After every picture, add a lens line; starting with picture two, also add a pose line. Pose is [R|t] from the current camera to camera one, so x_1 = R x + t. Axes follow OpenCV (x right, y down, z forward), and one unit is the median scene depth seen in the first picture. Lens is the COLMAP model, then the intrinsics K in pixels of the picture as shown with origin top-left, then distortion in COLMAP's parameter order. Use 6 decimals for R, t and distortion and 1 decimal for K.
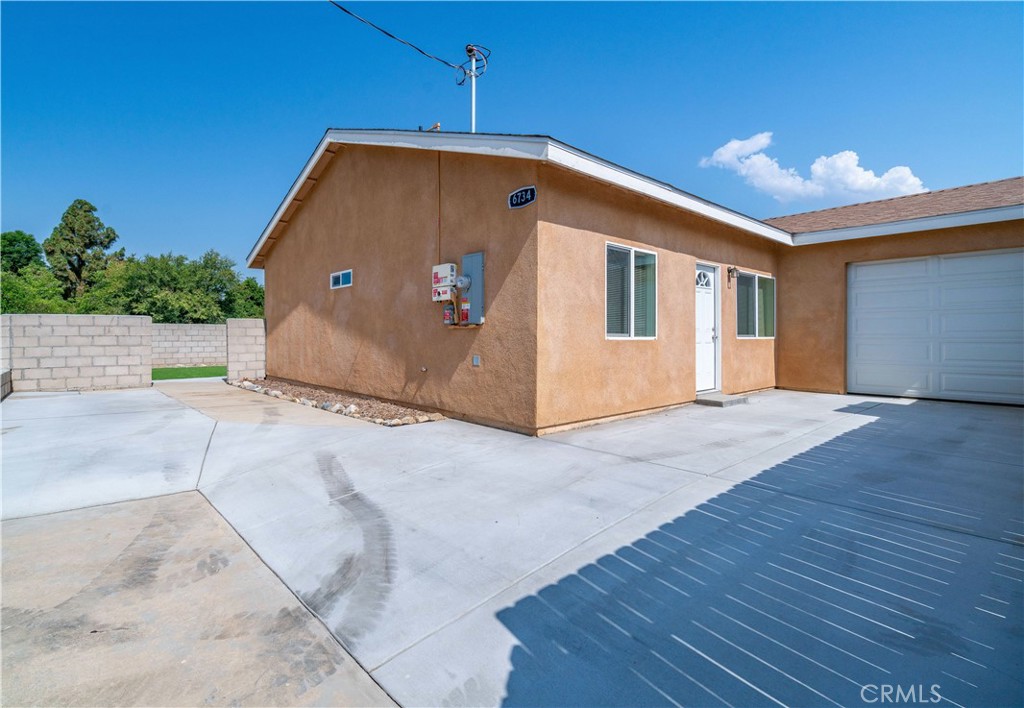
lens RADIAL K [[492.8, 0, 458.0], [0, 492.8, 337.4], [0, 0, 1]] dist [-0.005004, 0.001080]
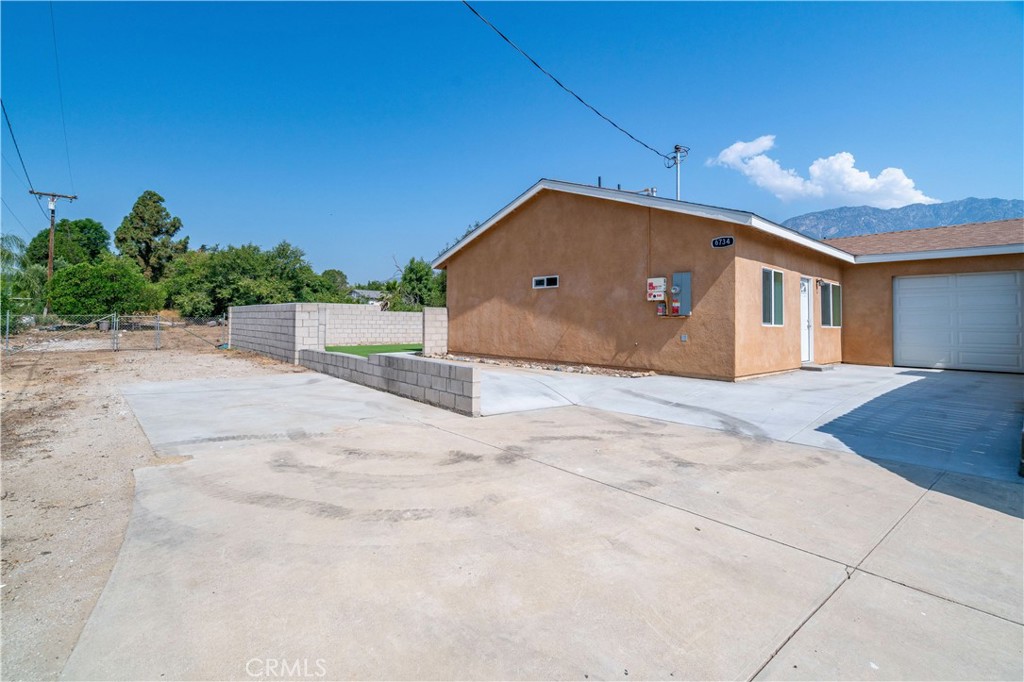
lens RADIAL K [[480.3, 0, 485.5], [0, 480.3, 307.6], [0, 0, 1]] dist [0.001931, -0.000348]
pose [[0.999527, 0.014580, 0.027065, -0.092150], [-0.013591, 0.999246, -0.036367, 0.001923], [-0.027575, 0.035982, 0.998972, -0.079188]]
